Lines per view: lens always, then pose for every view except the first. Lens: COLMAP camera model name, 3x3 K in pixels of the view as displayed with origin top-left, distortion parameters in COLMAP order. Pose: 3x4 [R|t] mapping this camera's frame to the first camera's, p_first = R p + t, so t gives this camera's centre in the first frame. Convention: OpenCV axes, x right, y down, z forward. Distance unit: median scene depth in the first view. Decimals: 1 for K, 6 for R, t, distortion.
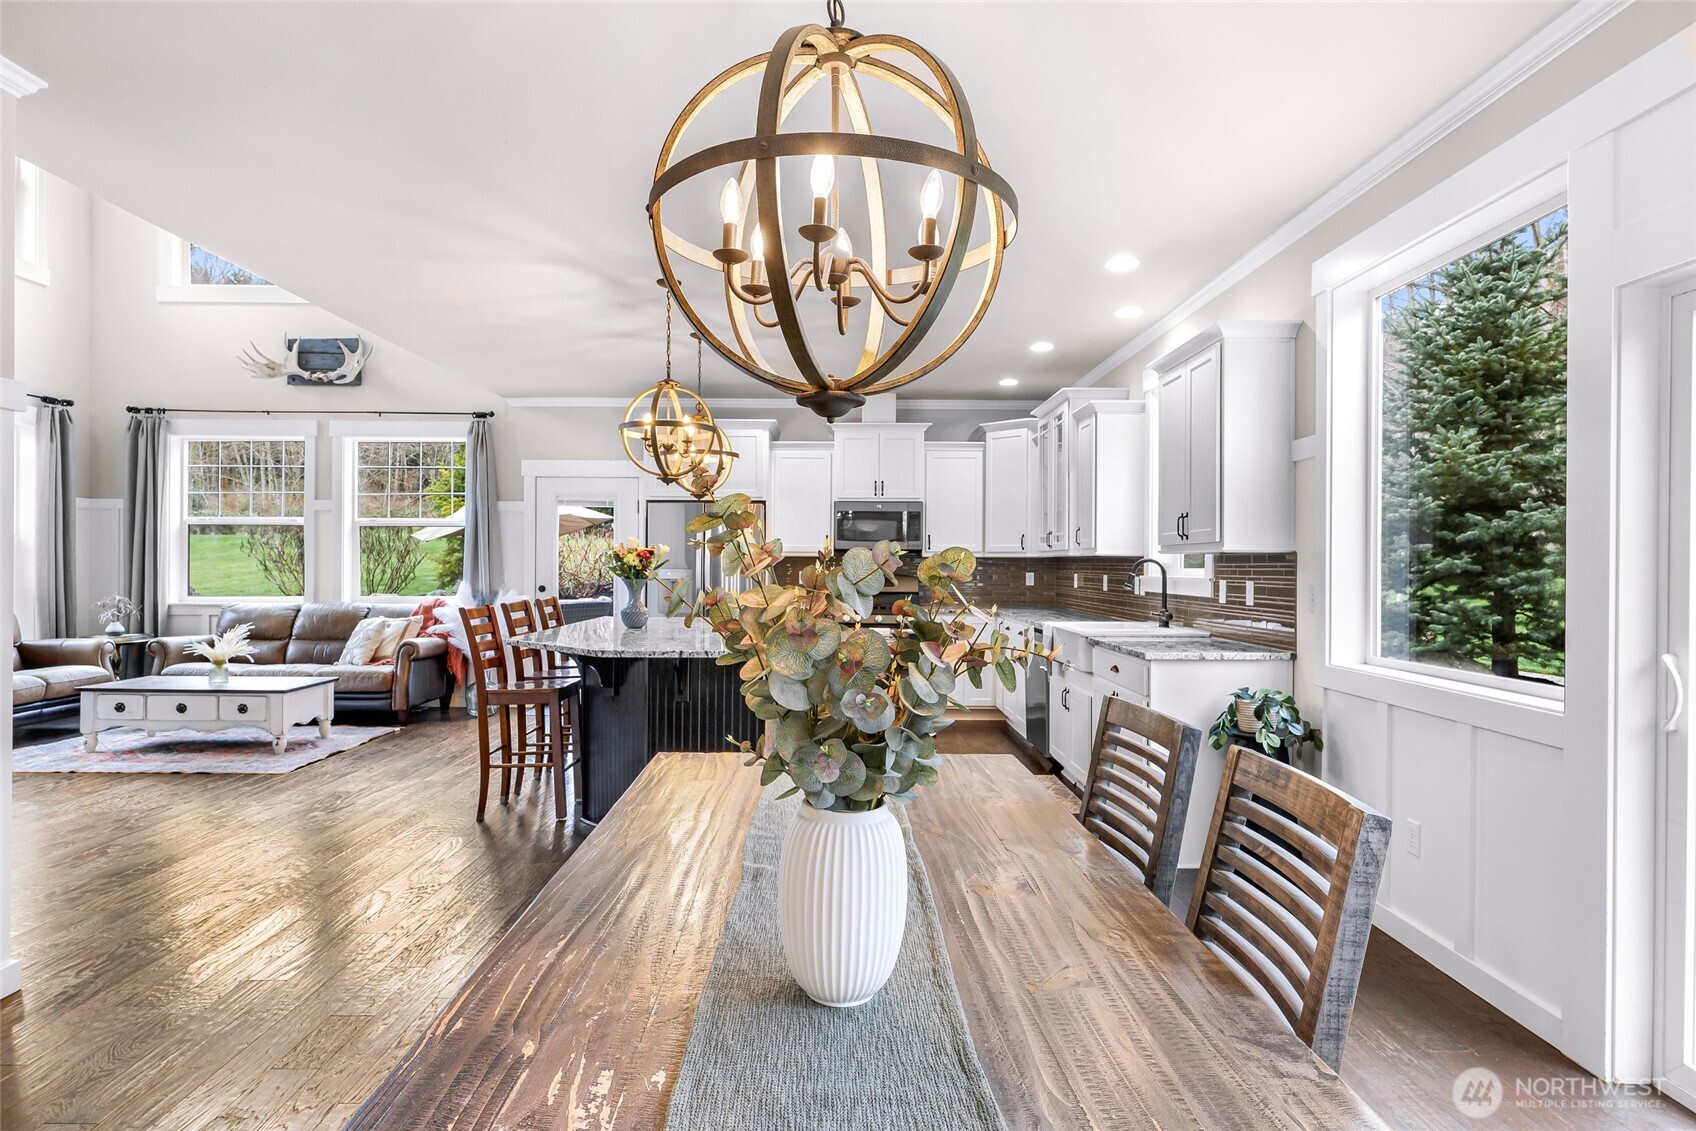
lens RADIAL K [[929.1, 0, 844.0], [0, 929.1, 562.0], [0, 0, 1]] dist [0.010387, -0.001386]
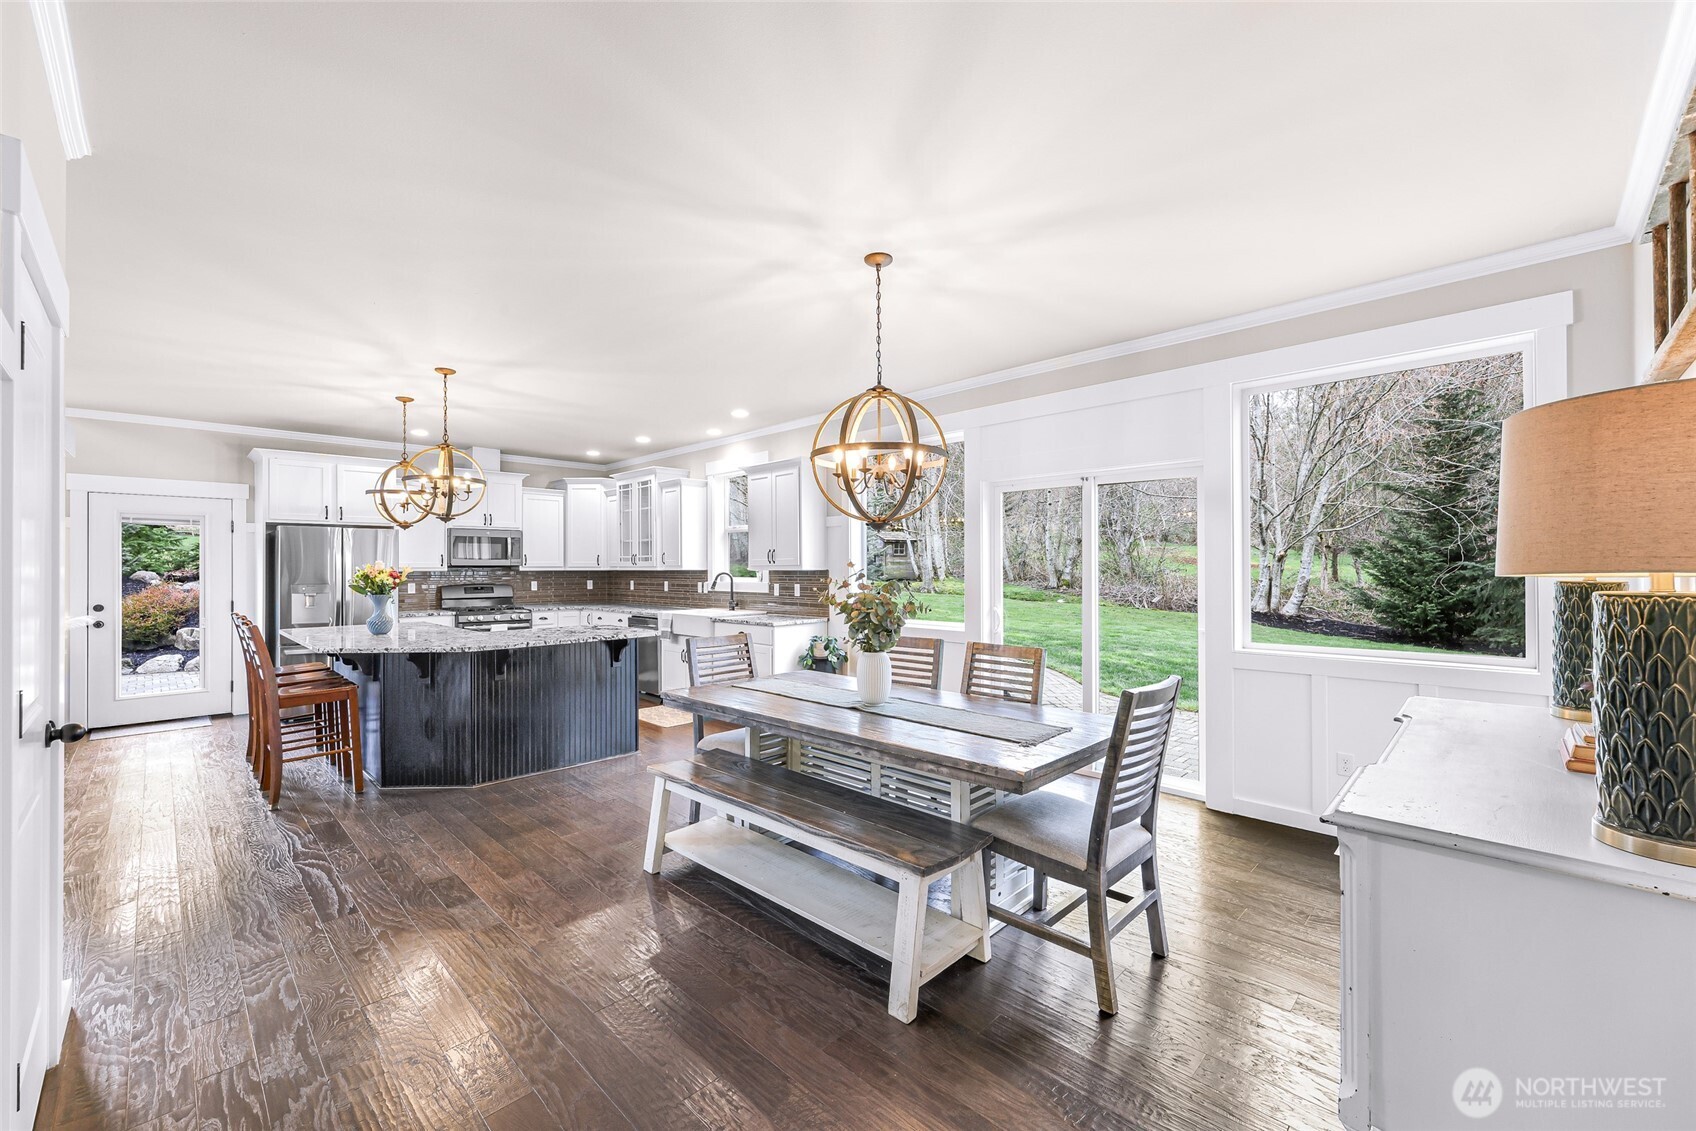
lens RADIAL K [[687.9, 0, 854.6], [0, 687.9, 568.1], [0, 0, 1]] dist [-0.006149, -0.000182]
pose [[0.700203, -0.008667, 0.713891, -0.299353], [0.006232, 0.999962, 0.006028, -0.012584], [-0.713916, 0.000228, 0.700231, -0.065143]]
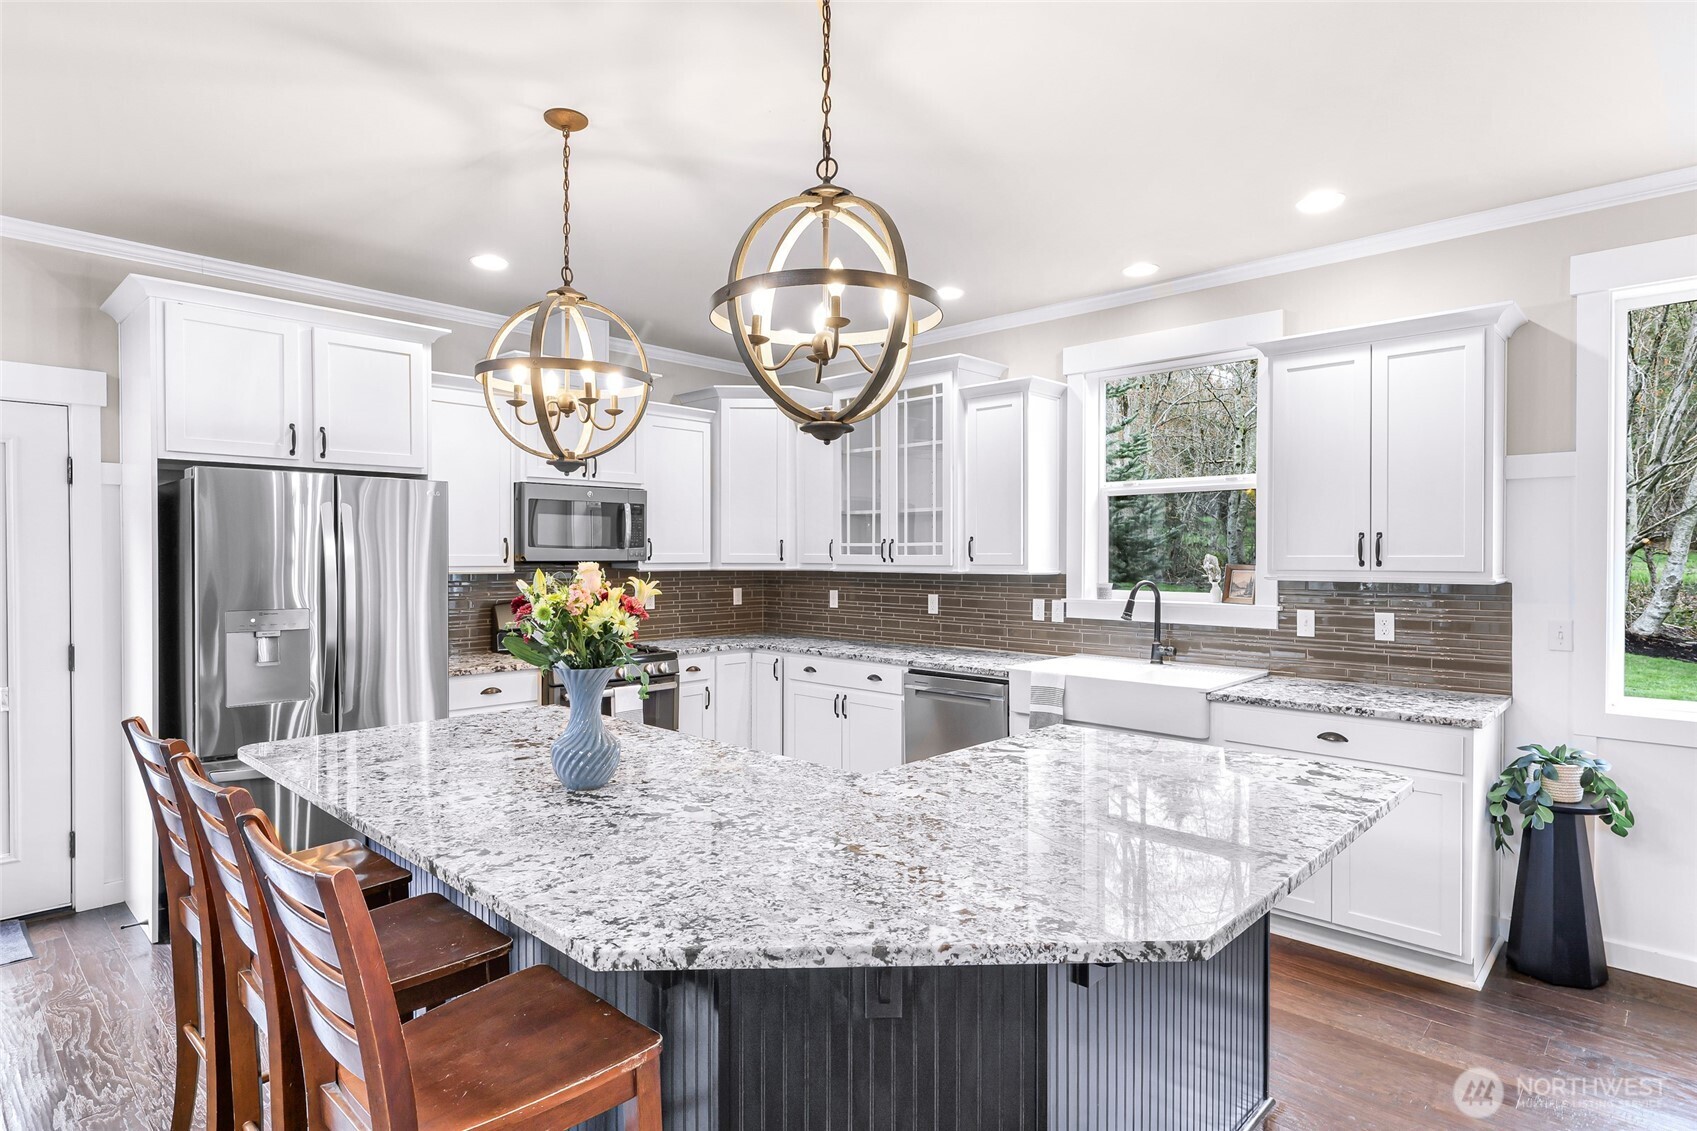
lens RADIAL K [[909.8, 0, 838.7], [0, 909.8, 567.7], [0, 0, 1]] dist [-0.009008, -0.000059]
pose [[0.691380, -0.015350, 0.722328, -0.297718], [-0.000122, 0.999772, 0.021363, -0.022534], [-0.722491, -0.014858, 0.691221, 0.447449]]
